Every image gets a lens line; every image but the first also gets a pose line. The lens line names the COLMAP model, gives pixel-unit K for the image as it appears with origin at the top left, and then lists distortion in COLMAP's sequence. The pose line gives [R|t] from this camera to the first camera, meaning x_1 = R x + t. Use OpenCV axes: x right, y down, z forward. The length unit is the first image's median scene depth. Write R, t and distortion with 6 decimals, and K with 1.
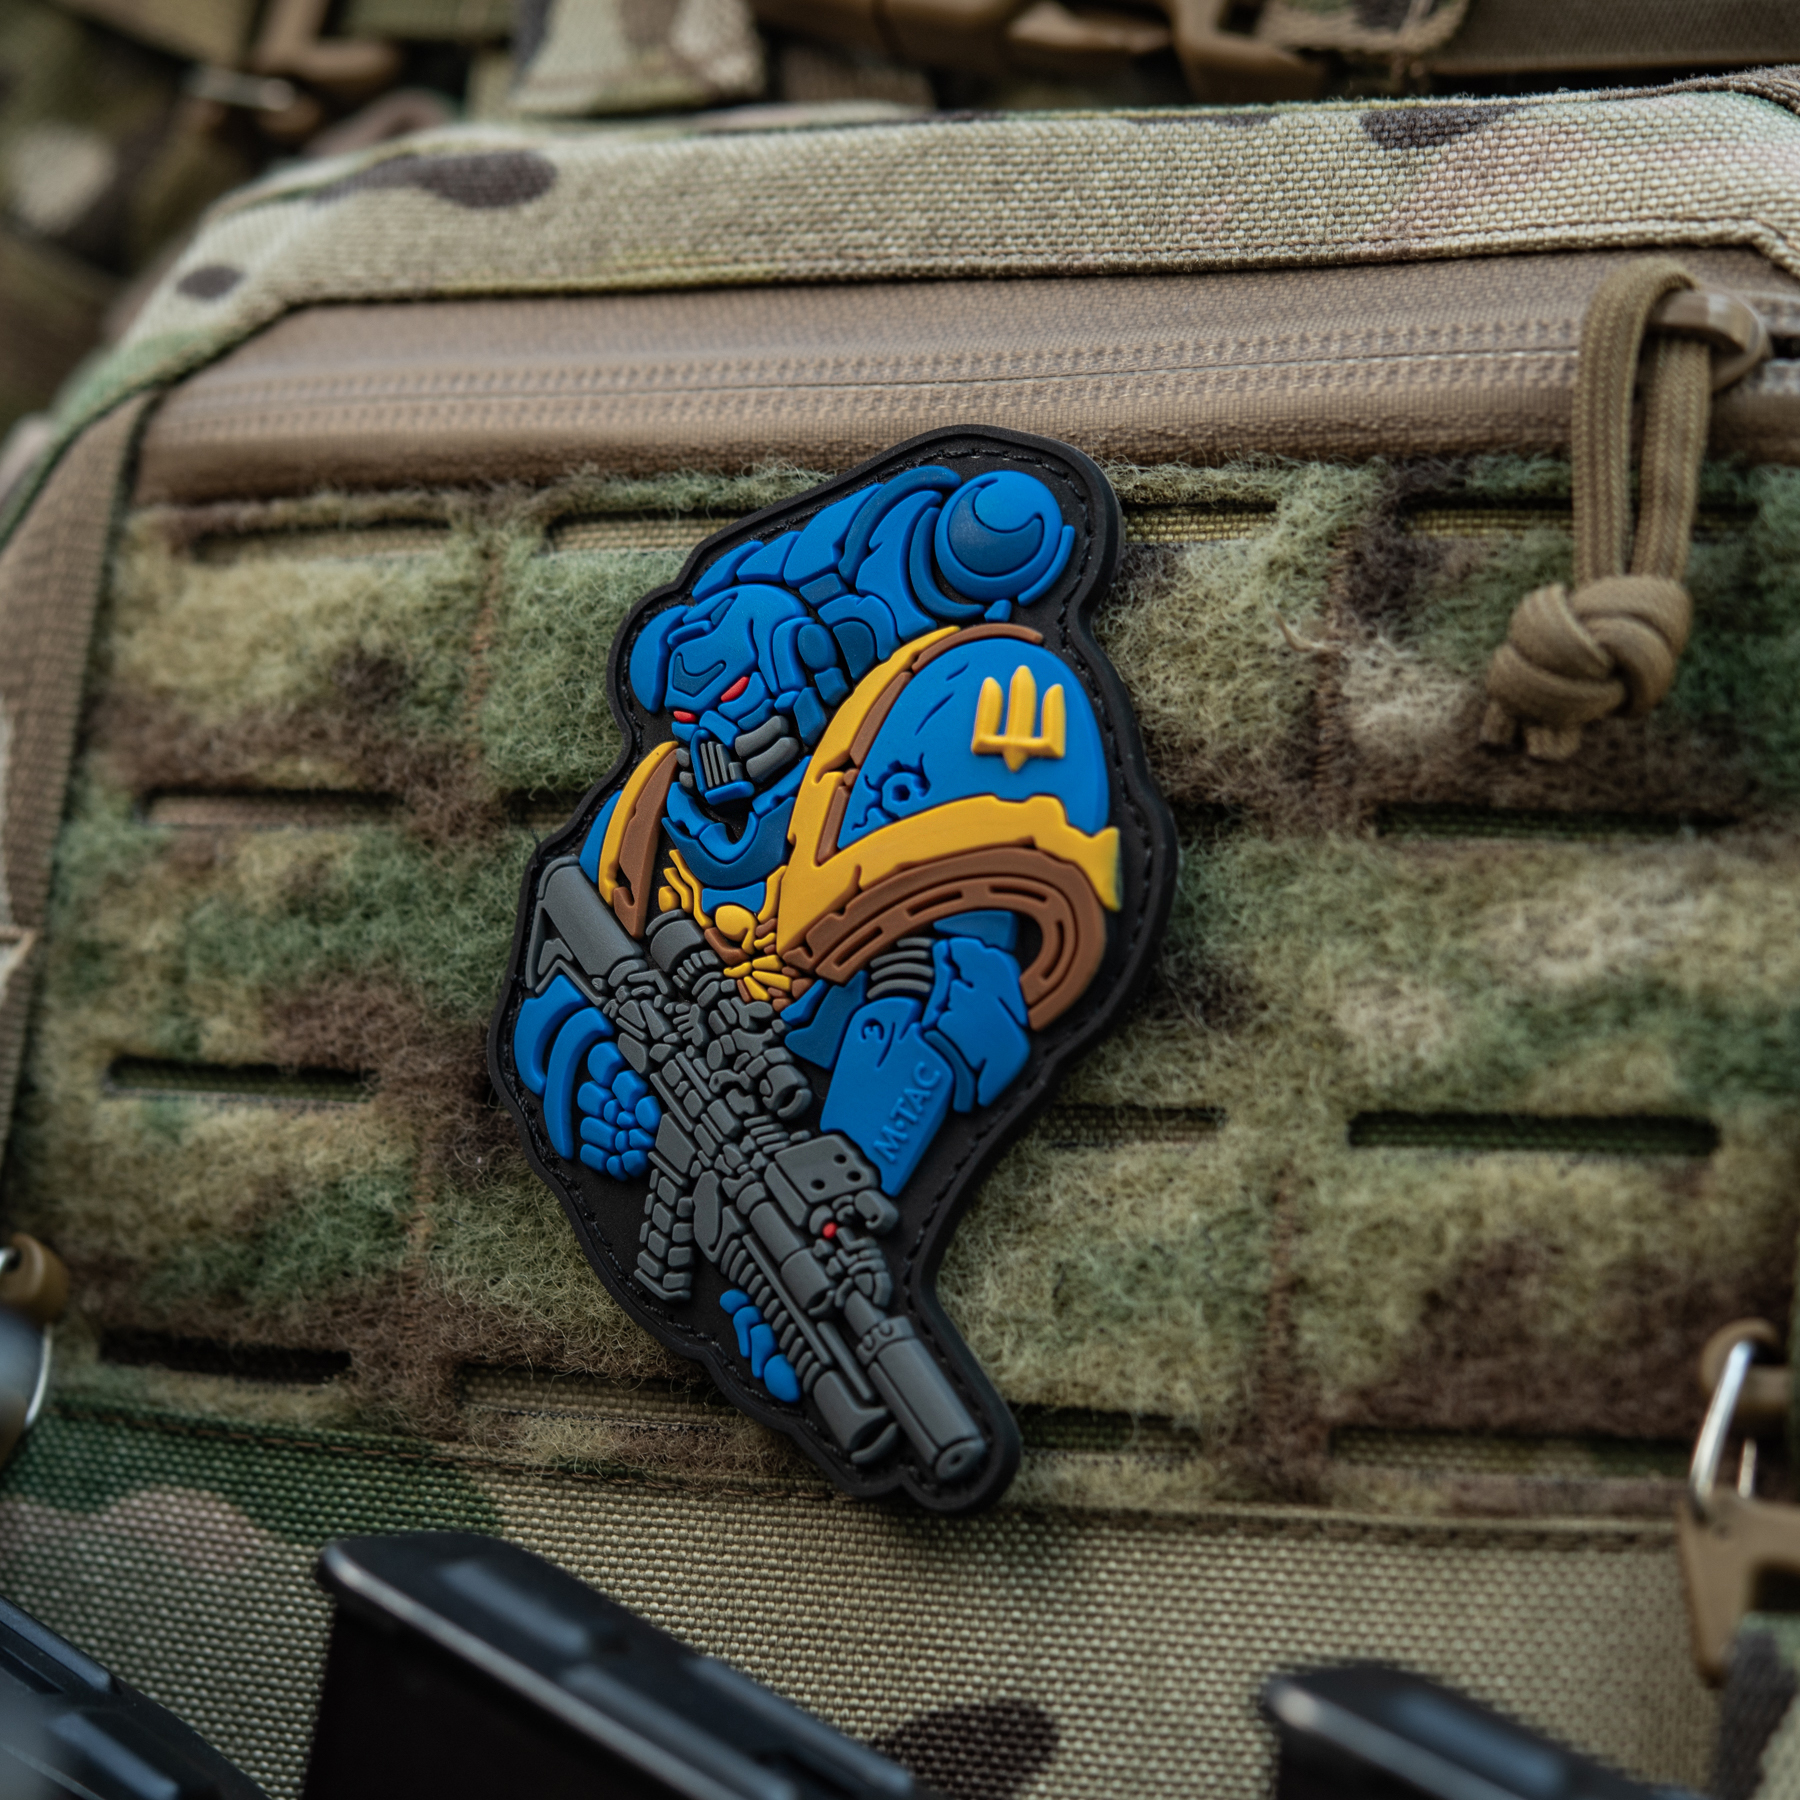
lens RADIAL K [[4694.9, 0, 899.6], [0, 4694.9, 939.4], [0, 0, 1]] dist [0.021969, 0.425185]
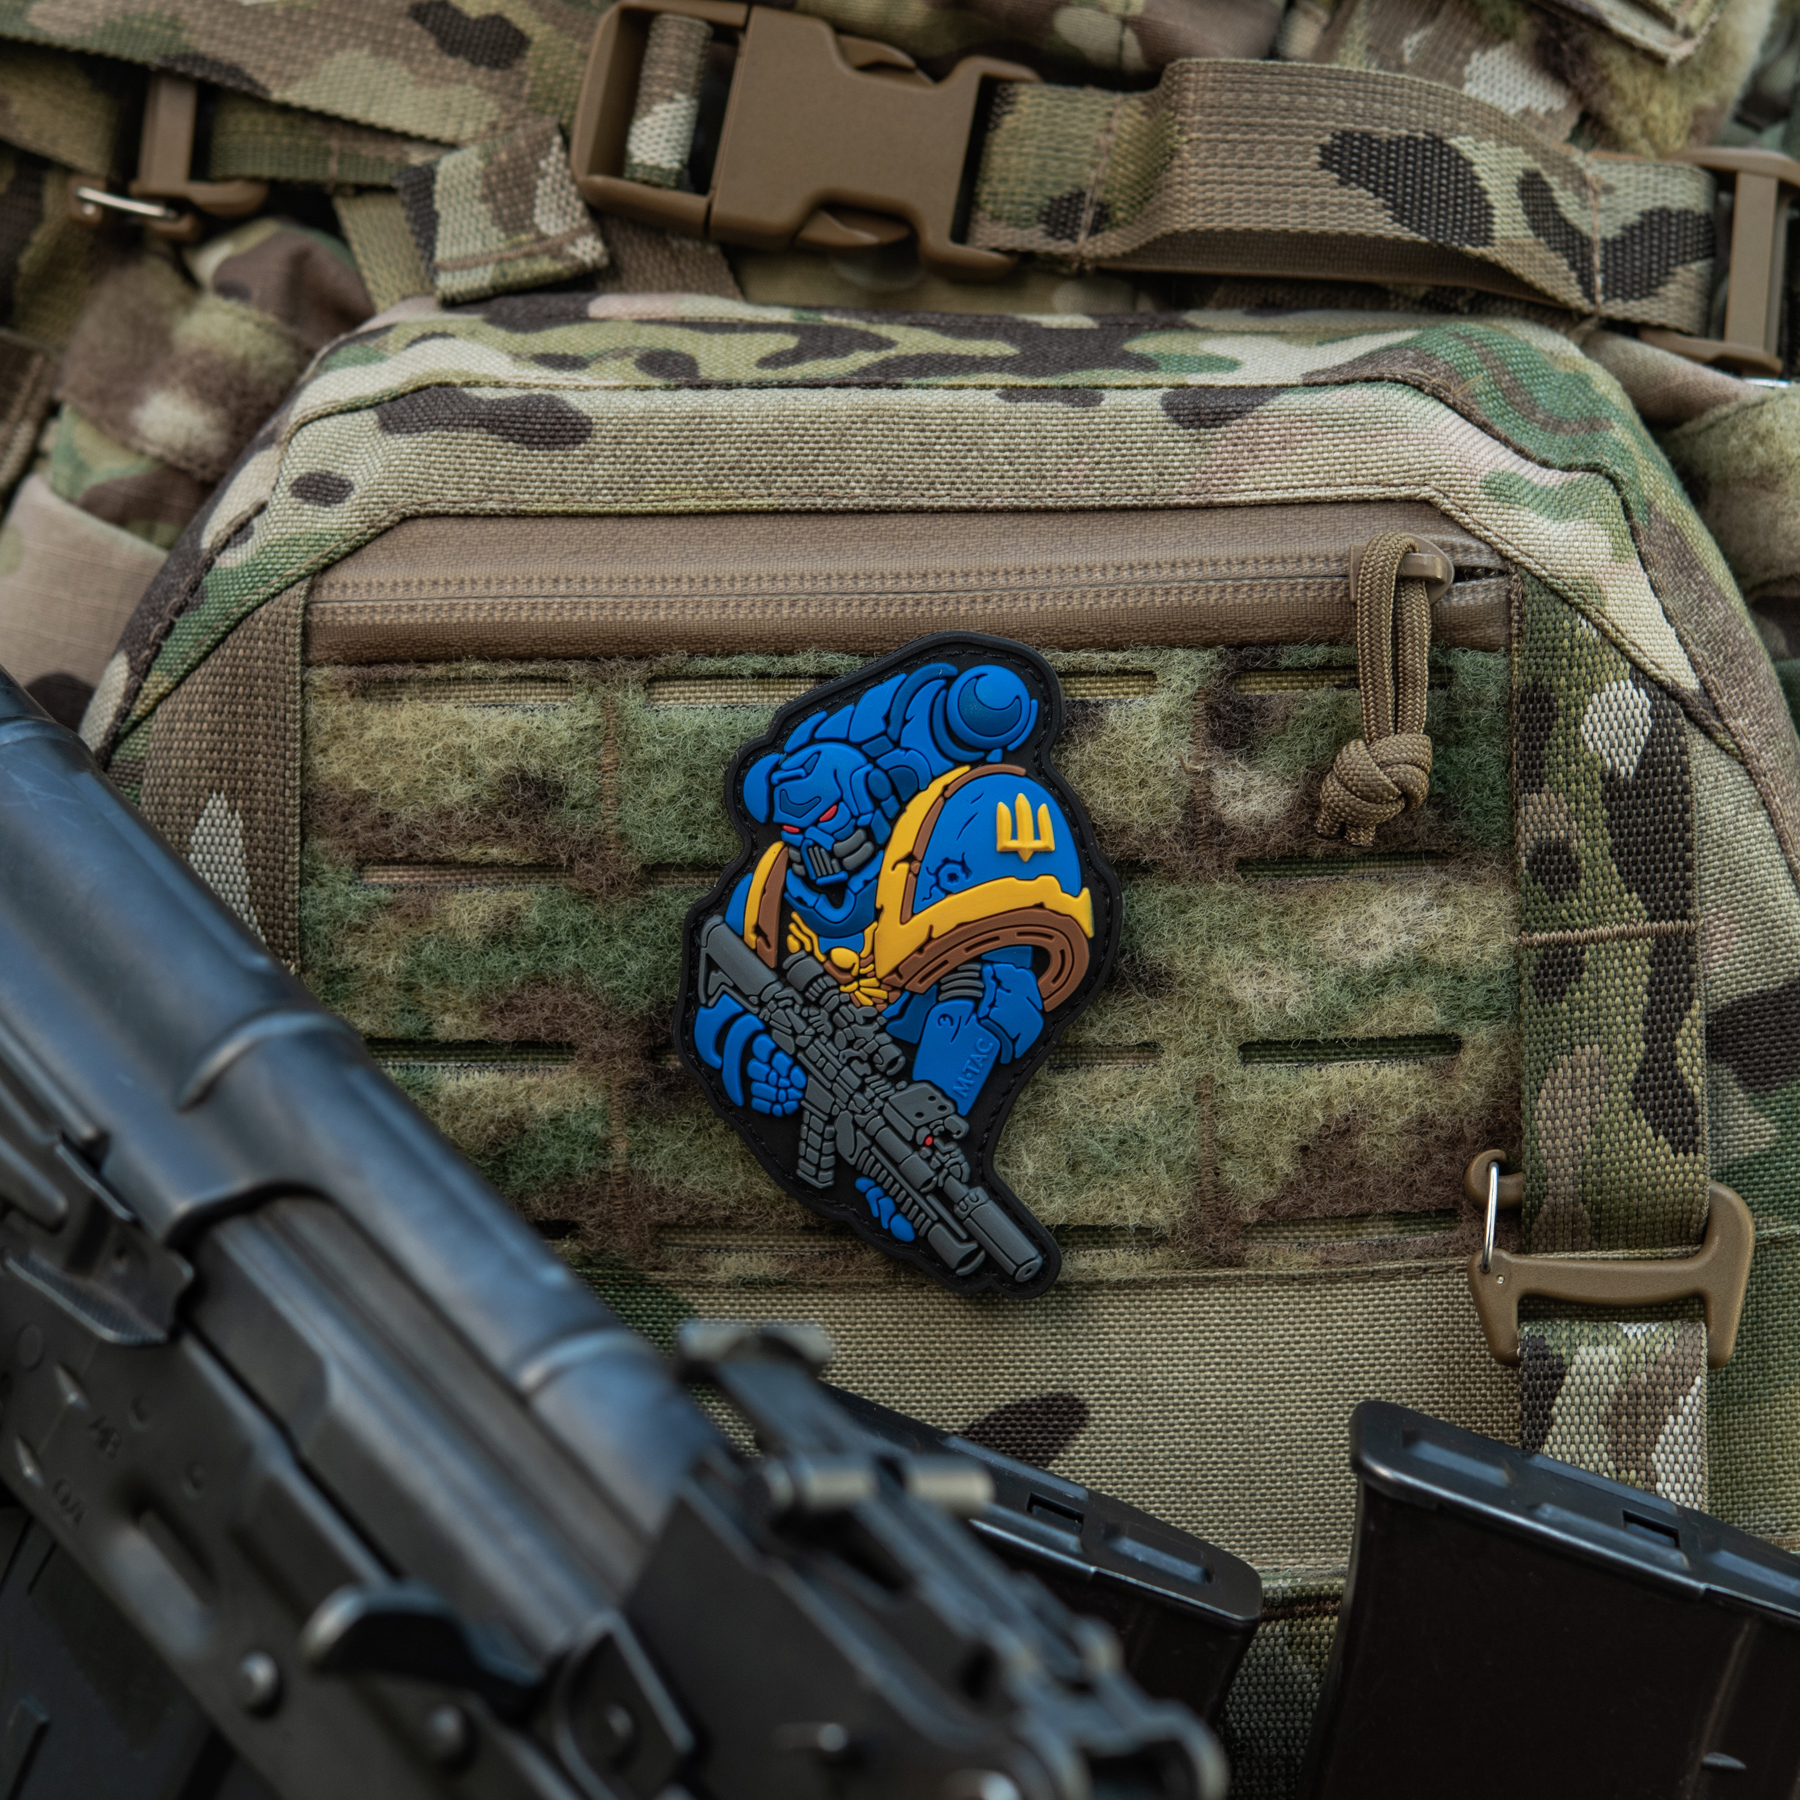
lens RADIAL K [[4826.8, 0, 783.1], [0, 4826.8, 834.6], [0, 0, 1]] dist [0.085199, -0.532151]
pose [[0.936708, -0.146160, 0.318144, -0.579512], [0.060328, 0.962482, 0.264554, -0.487276], [-0.344875, -0.228617, 0.910382, -0.494939]]
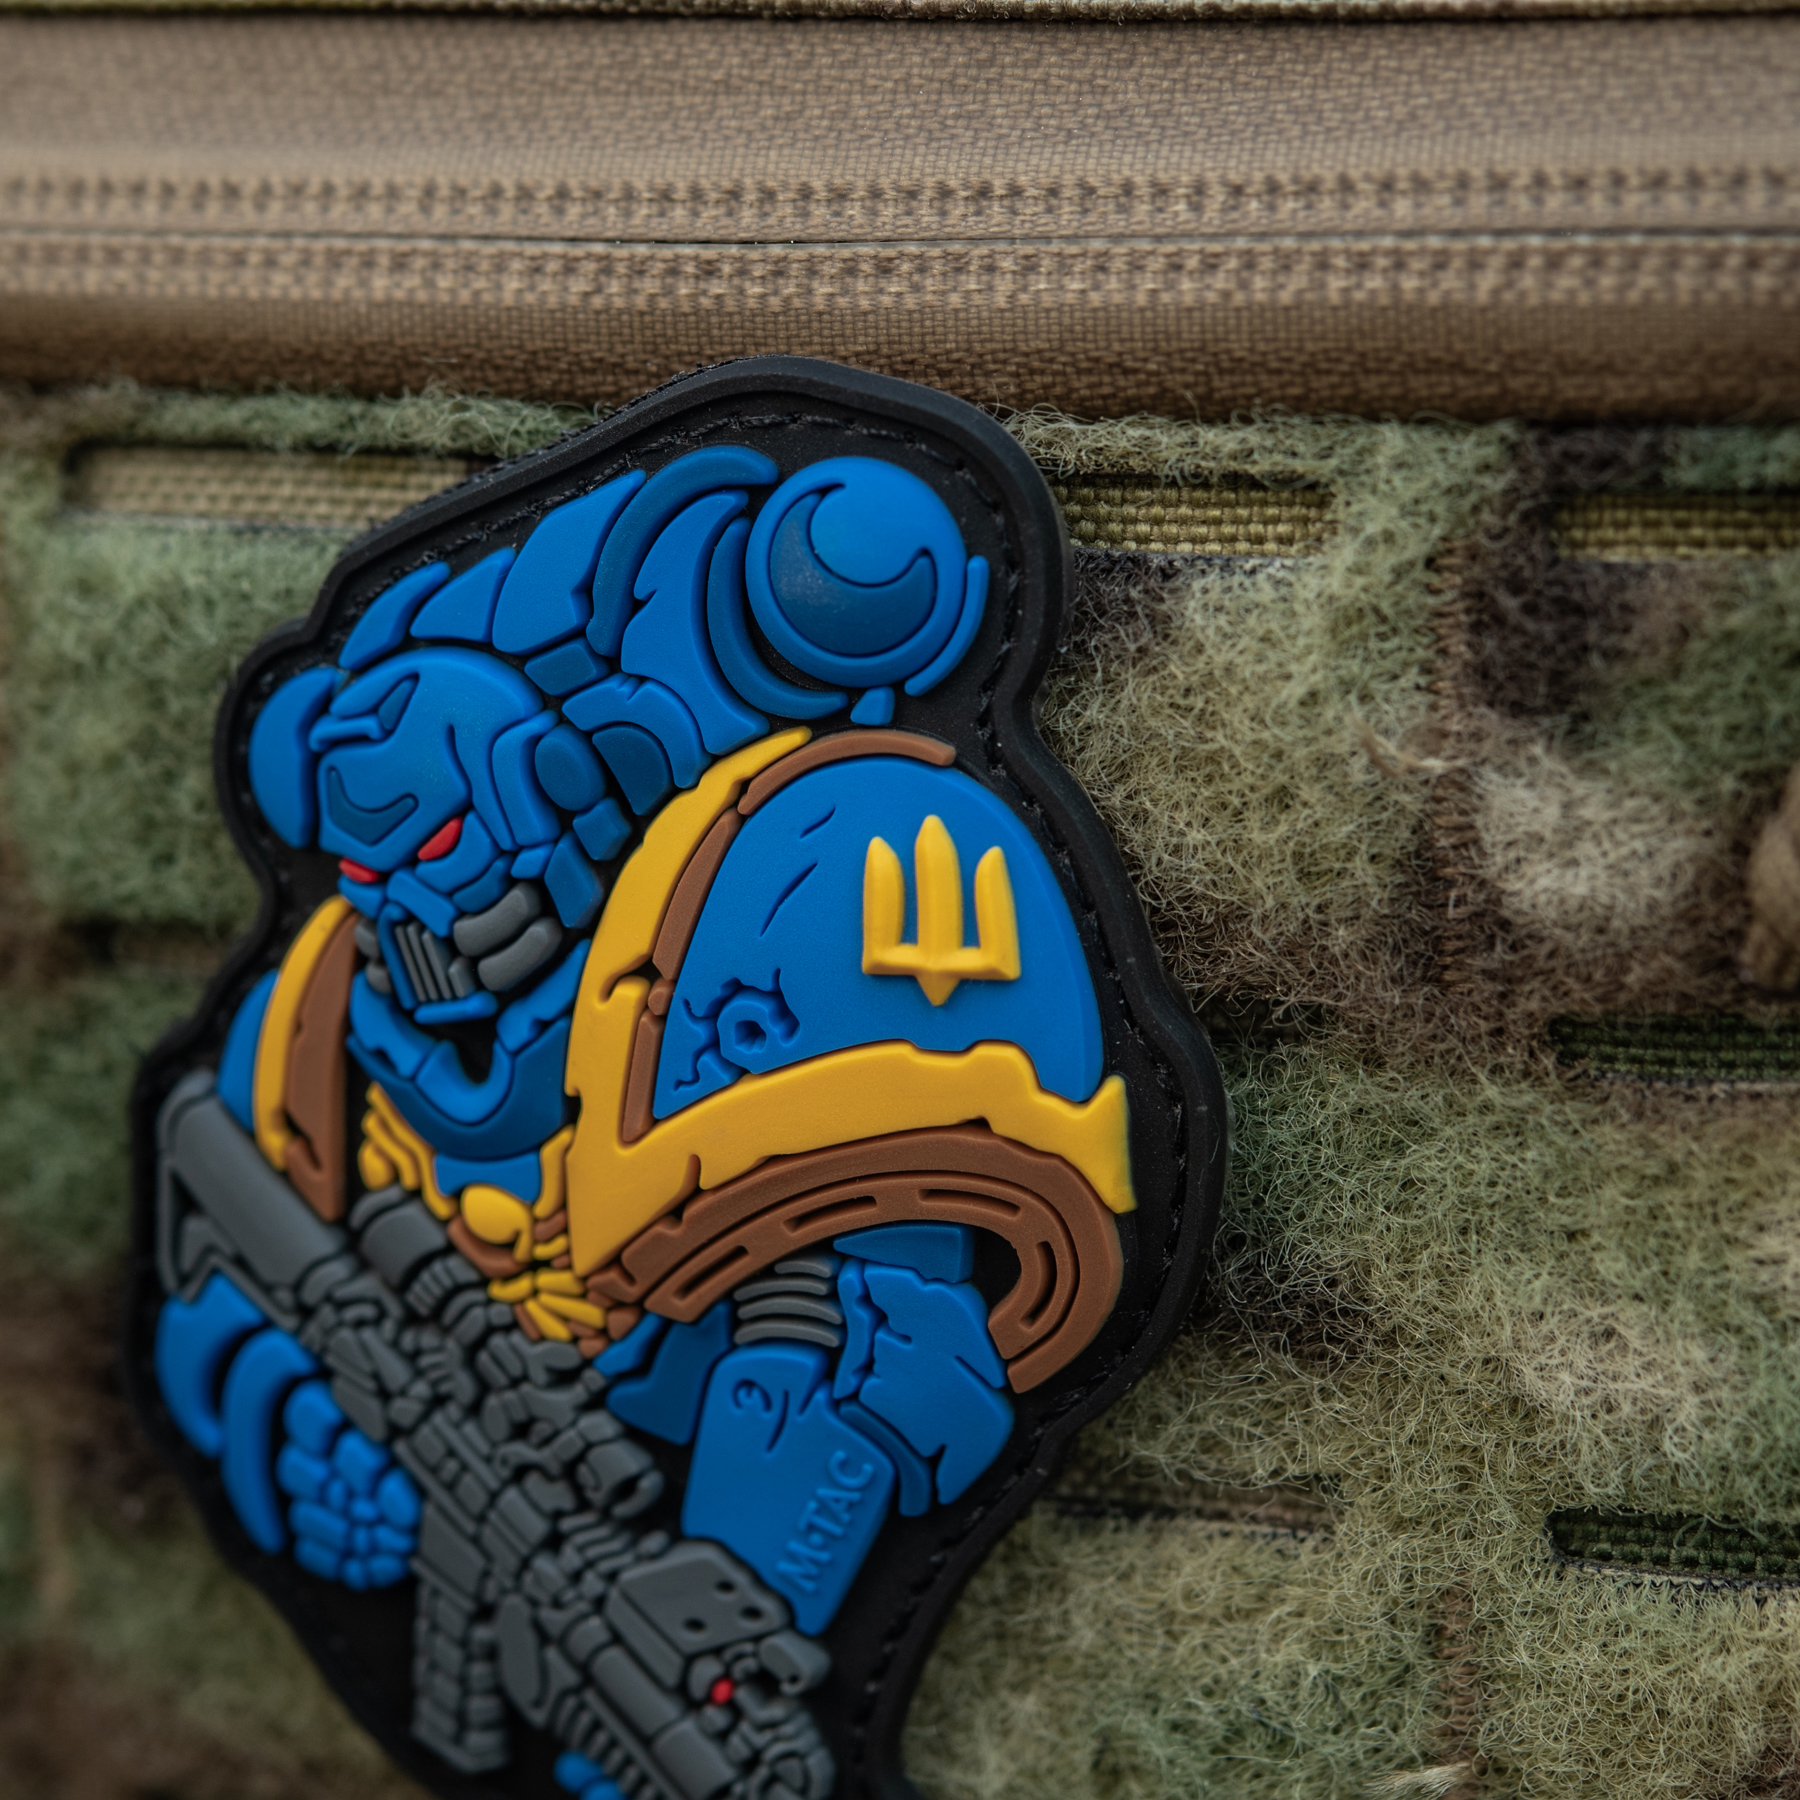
lens RADIAL K [[5230.2, 0, 900.6], [0, 5230.2, 737.2], [0, 0, 1]] dist [0.028872, -1.541458]
pose [[0.989472, -0.136111, 0.049183, -0.008274], [0.110122, 0.928594, 0.354382, -0.297207], [-0.093906, -0.345235, 0.933806, 0.386085]]
